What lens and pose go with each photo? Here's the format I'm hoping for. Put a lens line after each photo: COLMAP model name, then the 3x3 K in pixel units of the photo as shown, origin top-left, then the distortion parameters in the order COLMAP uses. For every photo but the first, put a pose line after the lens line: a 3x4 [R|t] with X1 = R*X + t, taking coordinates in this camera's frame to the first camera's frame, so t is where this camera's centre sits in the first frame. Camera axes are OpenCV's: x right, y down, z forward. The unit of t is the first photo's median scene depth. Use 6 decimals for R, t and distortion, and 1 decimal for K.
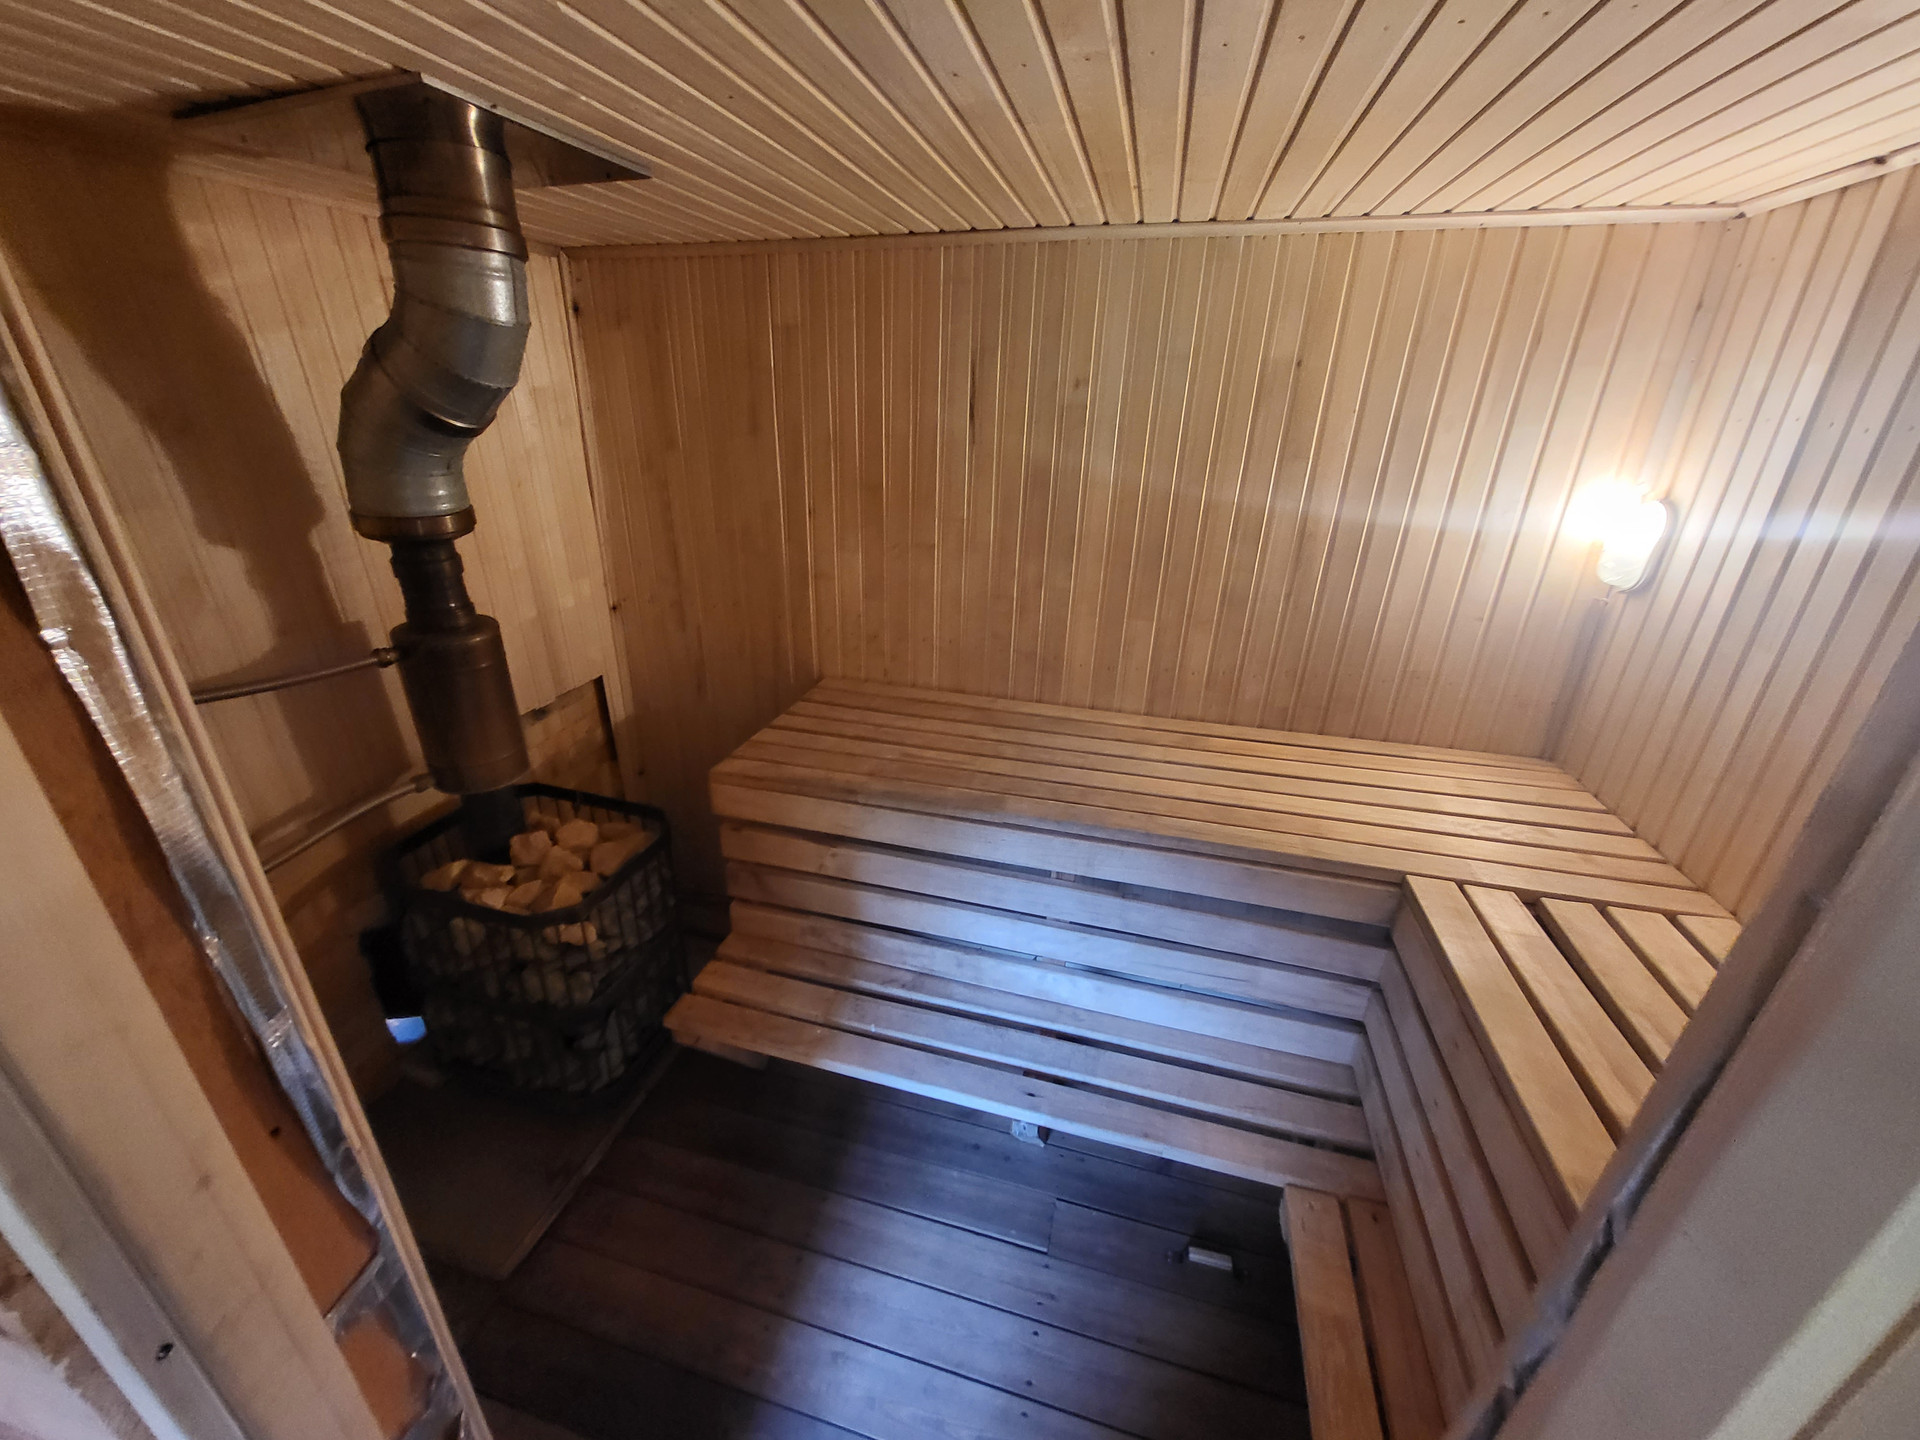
lens RADIAL K [[751.8, 0, 937.7], [0, 751.8, 743.4], [0, 0, 1]] dist [0.005601, -0.004797]
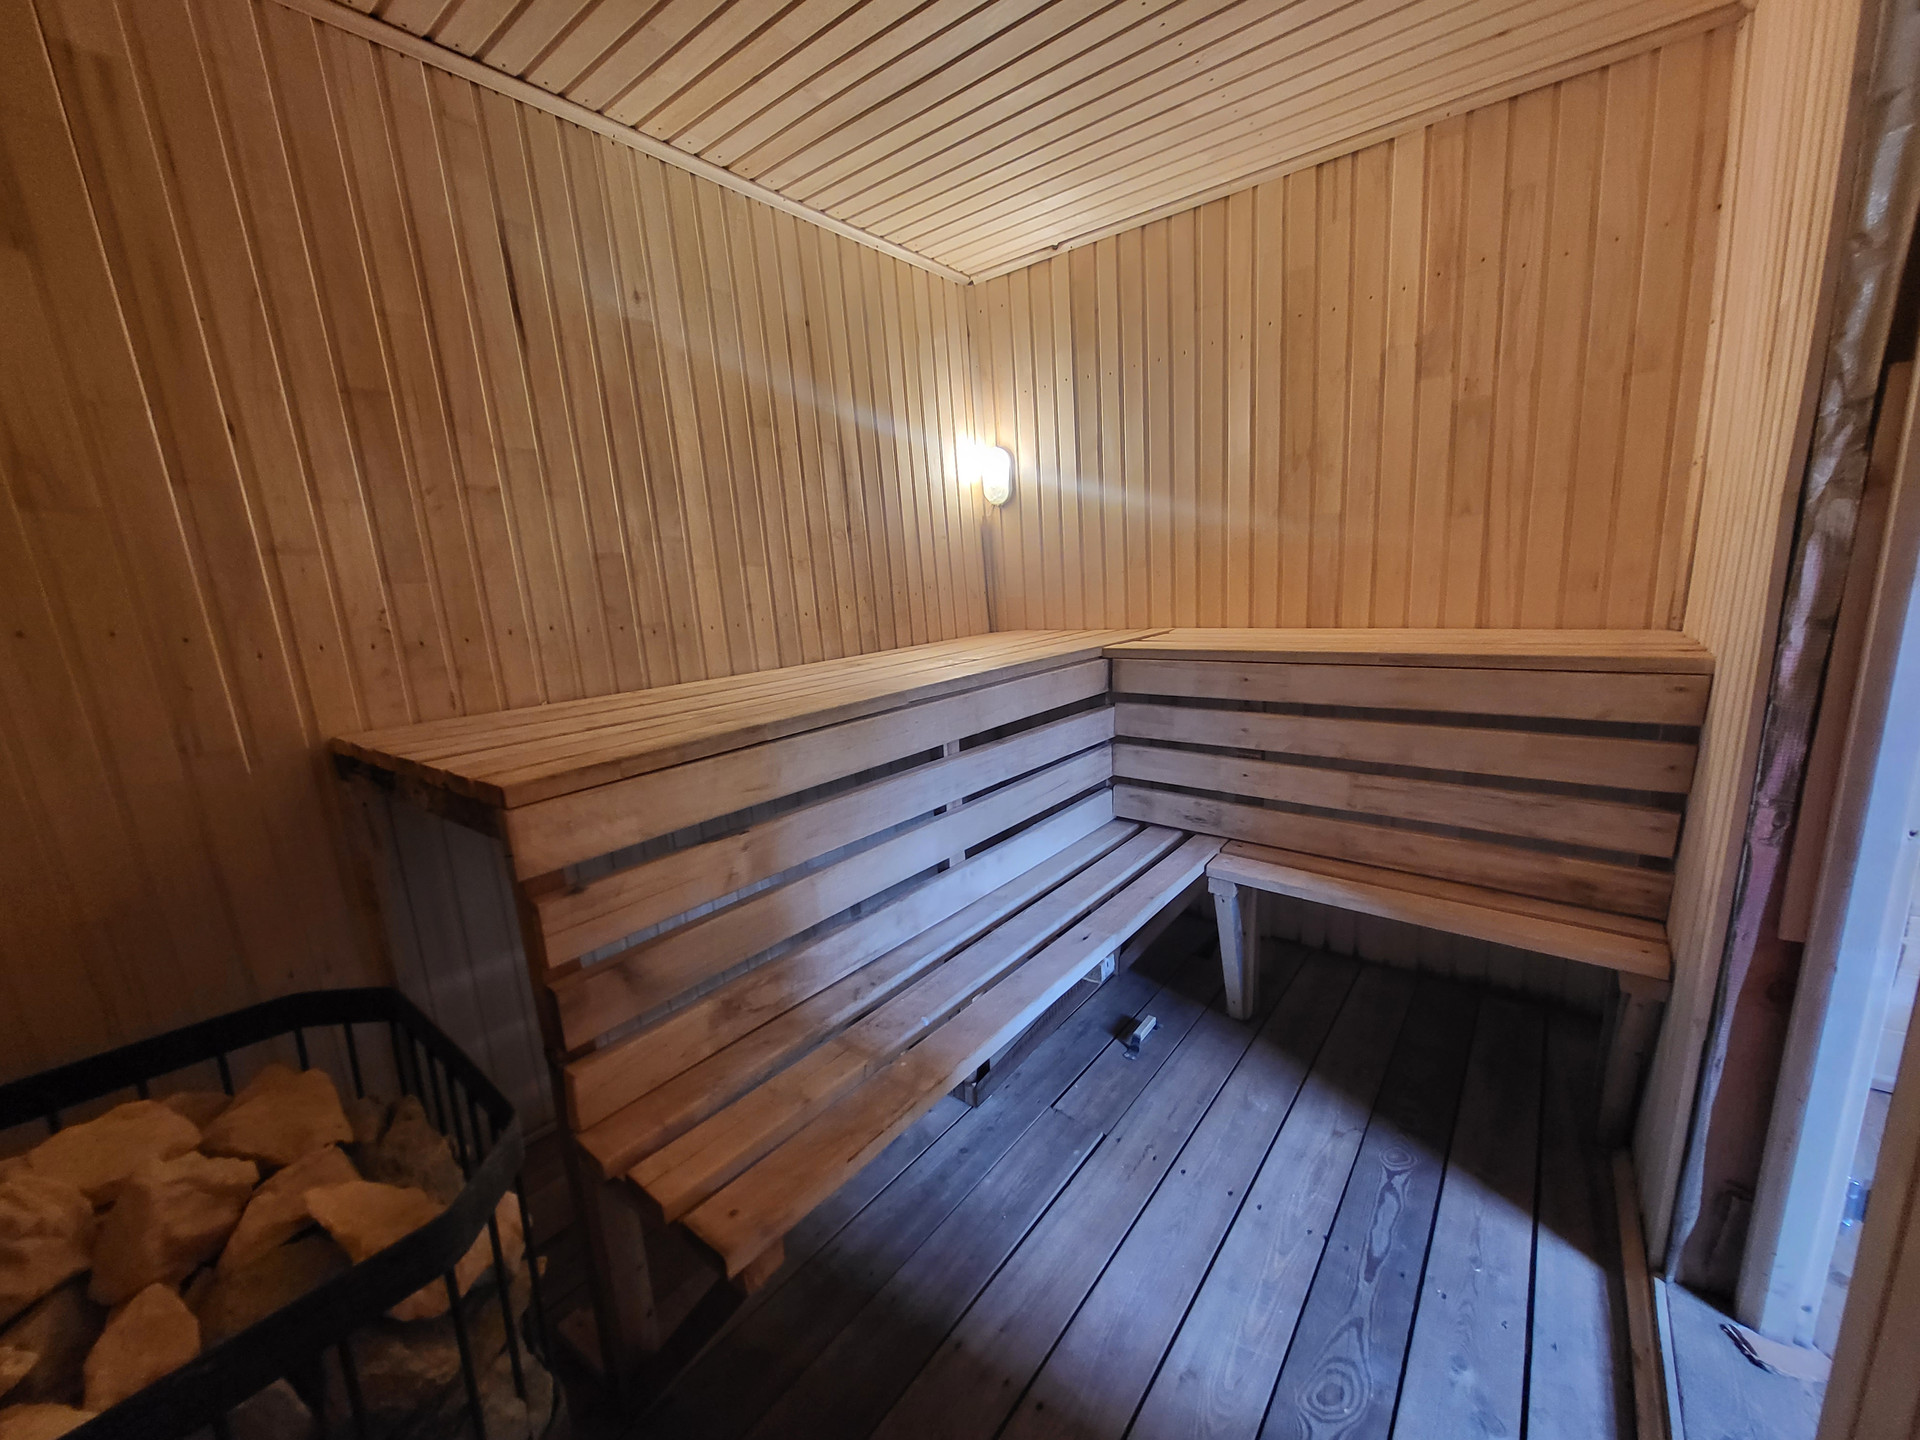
lens RADIAL K [[751.2, 0, 938.3], [0, 751.2, 744.7], [0, 0, 1]] dist [0.004209, -0.001424]
pose [[0.400562, -0.238515, 0.884681, -0.612643], [0.441018, 0.896514, 0.042023, 0.115437], [-0.803152, 0.373328, 0.464299, 0.537017]]
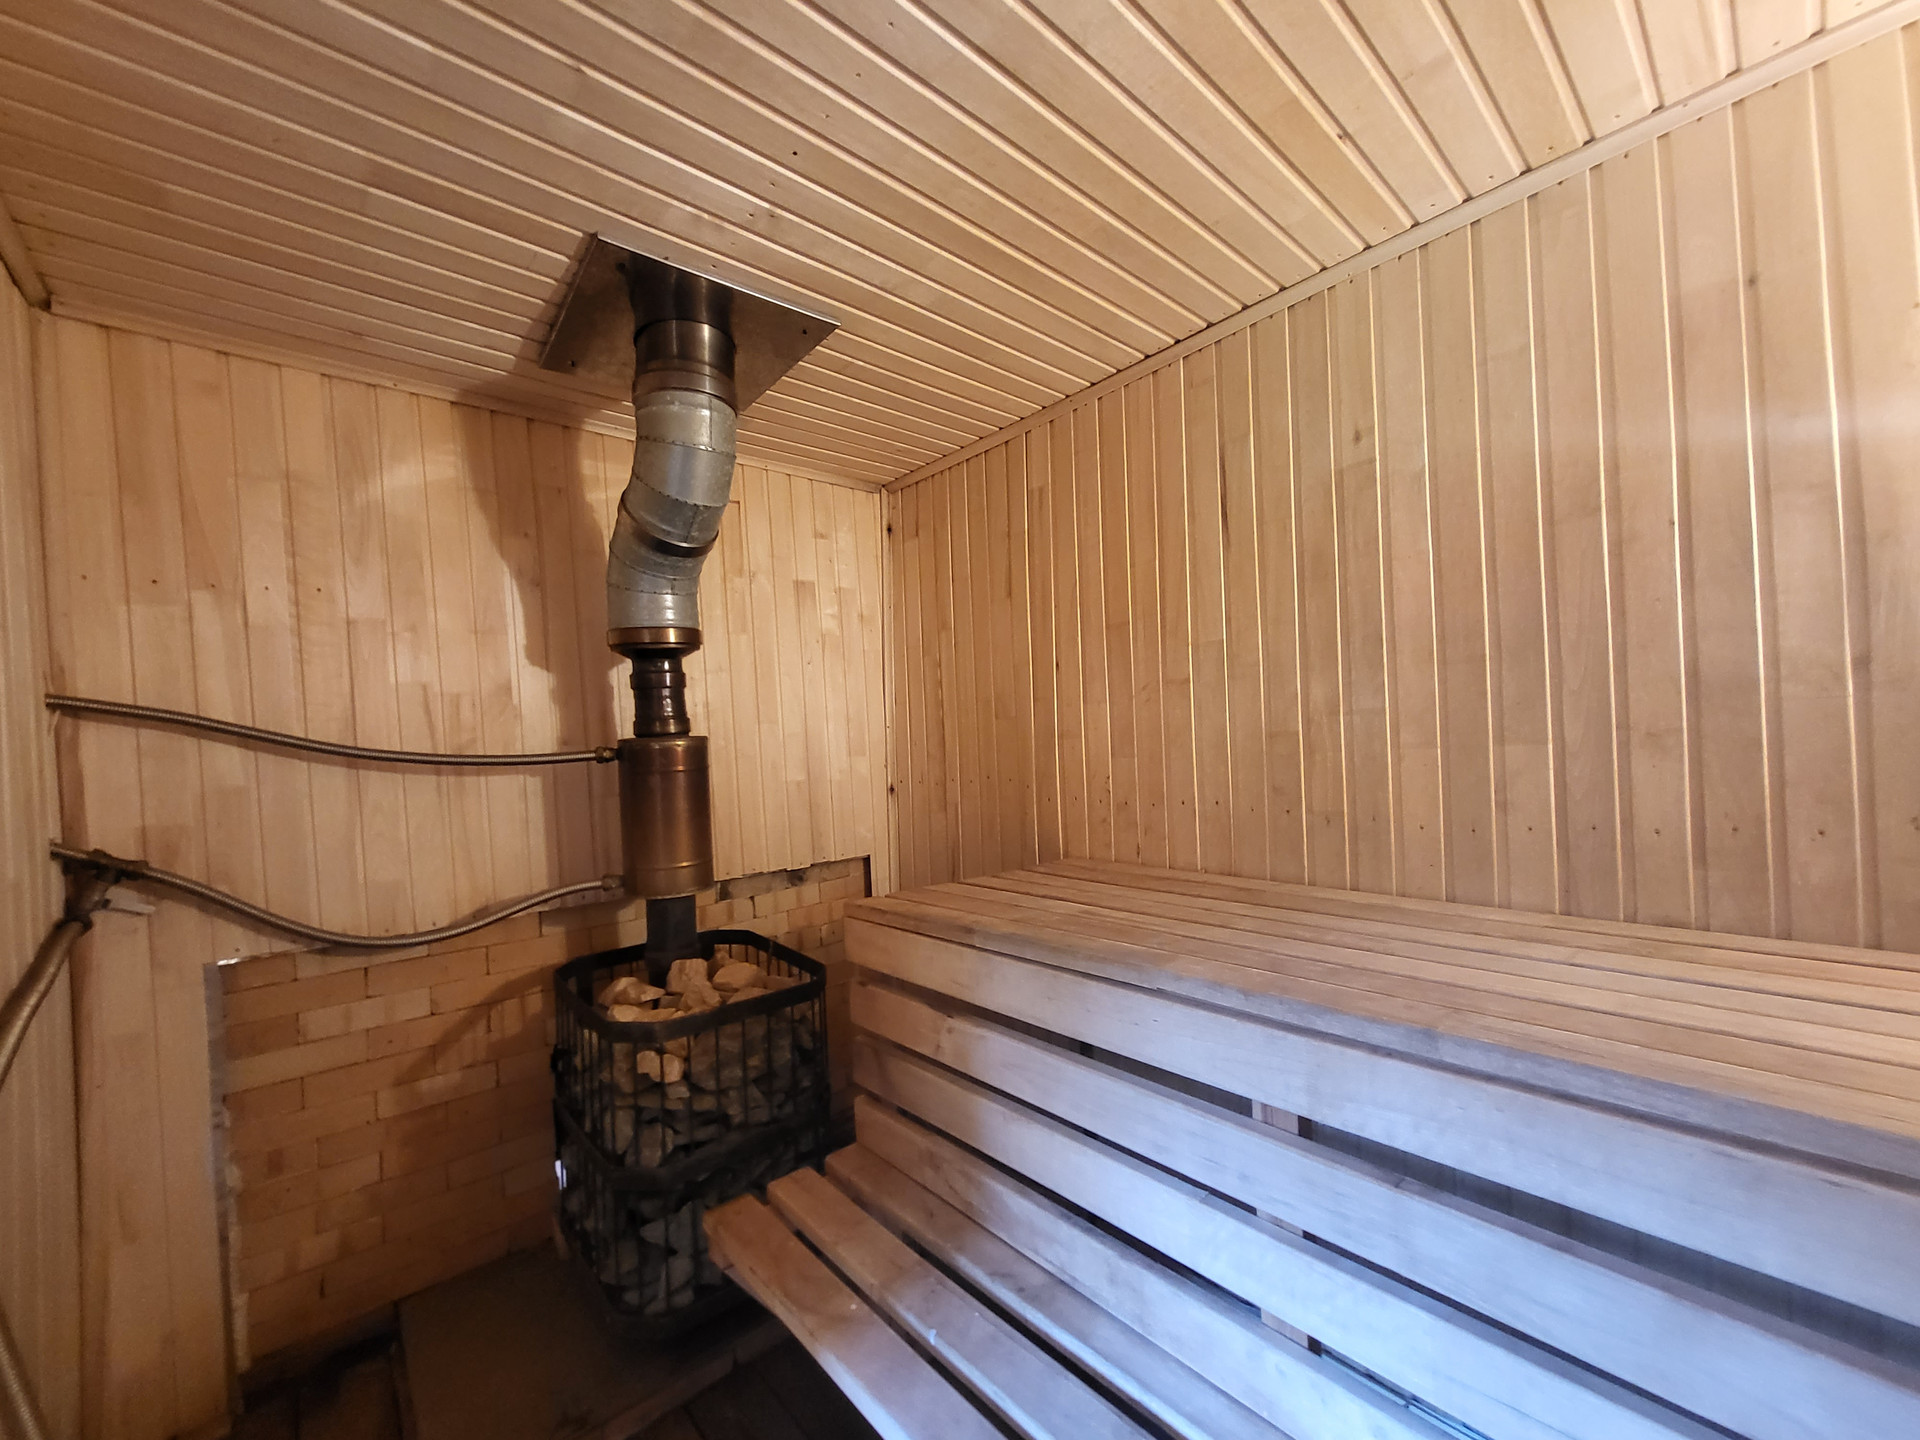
lens RADIAL K [[751.2, 0, 938.3], [0, 751.2, 744.7], [0, 0, 1]] dist [0.004209, -0.001424]
pose [[0.829836, -0.051370, -0.555638, 0.255021], [-0.181663, 0.916637, -0.356055, 0.154779], [0.527609, 0.396407, 0.751326, 0.358294]]
